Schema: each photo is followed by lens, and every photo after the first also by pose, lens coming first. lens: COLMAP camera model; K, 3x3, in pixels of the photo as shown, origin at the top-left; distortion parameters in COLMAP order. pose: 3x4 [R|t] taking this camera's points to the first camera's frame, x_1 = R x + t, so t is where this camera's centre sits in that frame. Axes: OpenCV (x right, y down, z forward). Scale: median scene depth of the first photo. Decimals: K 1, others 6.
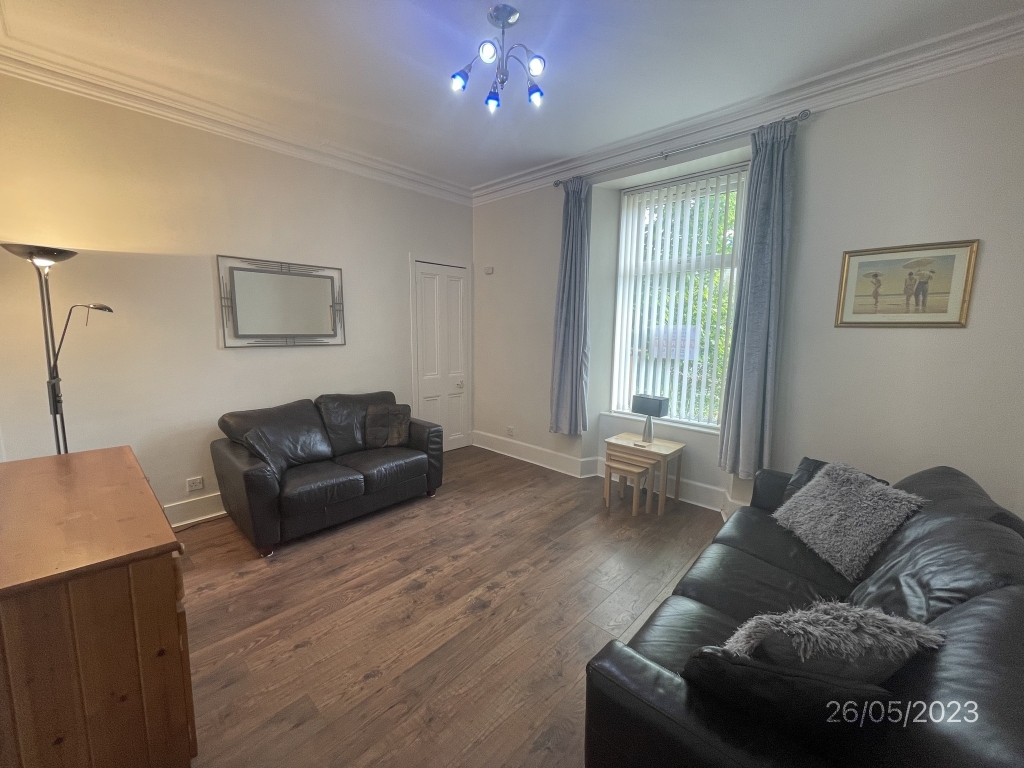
lens RADIAL K [[413.9, 0, 512.0], [0, 413.9, 384.0], [0, 0, 1]] dist [0.002014, 0.000106]
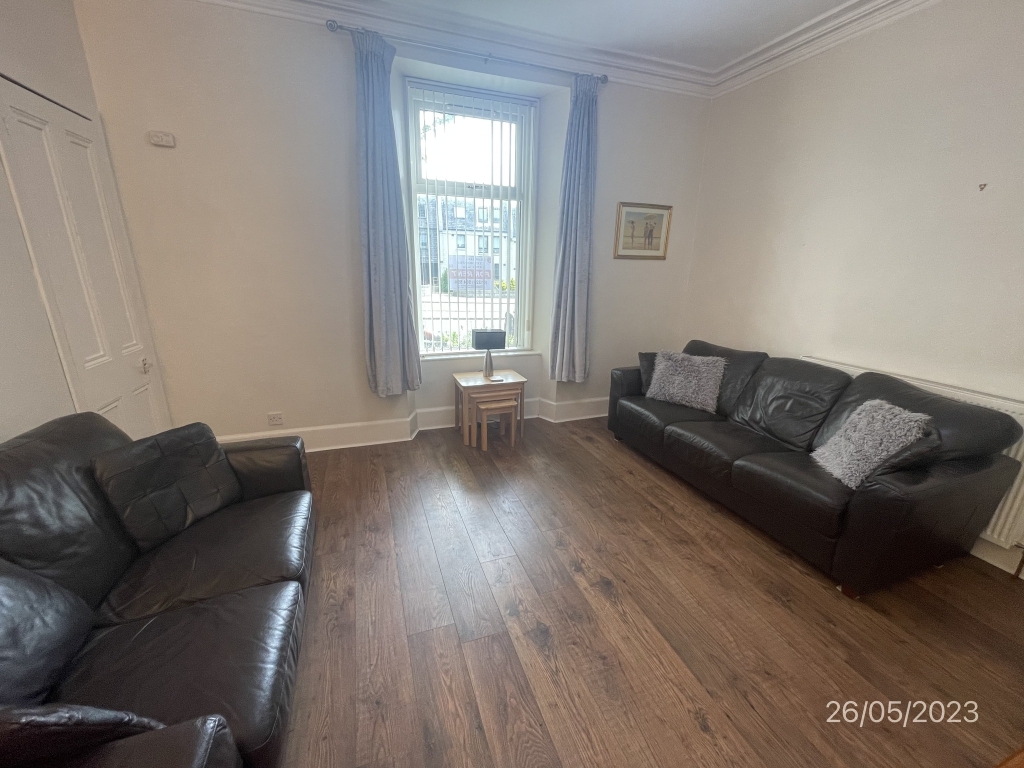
lens RADIAL K [[413.9, 0, 512.0], [0, 413.9, 384.0], [0, 0, 1]] dist [0.002014, 0.000106]
pose [[0.453318, -0.254442, 0.854261, -0.696055], [0.111089, 0.967047, 0.229086, -0.088463], [-0.884399, -0.008949, 0.466645, 0.665105]]
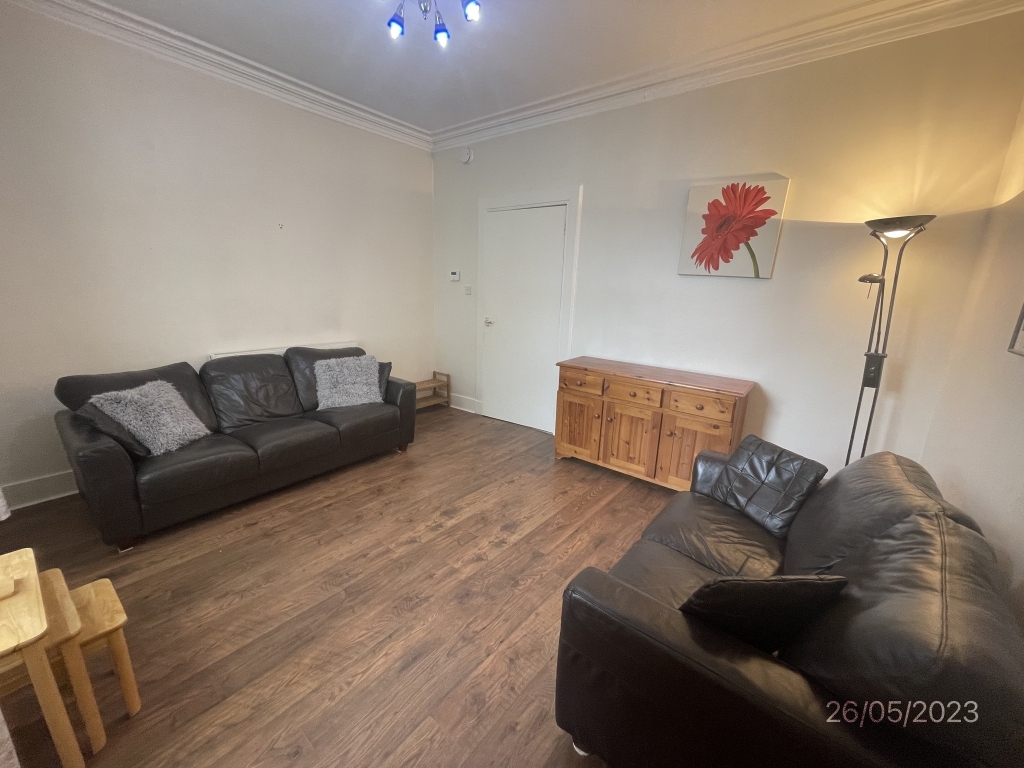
lens RADIAL K [[413.9, 0, 512.0], [0, 413.9, 384.0], [0, 0, 1]] dist [0.002014, 0.000106]
pose [[-0.996288, -0.027202, -0.081677, -0.130706], [-0.055503, 0.928218, 0.367873, -0.236818], [0.065807, 0.371040, -0.926282, 1.724152]]
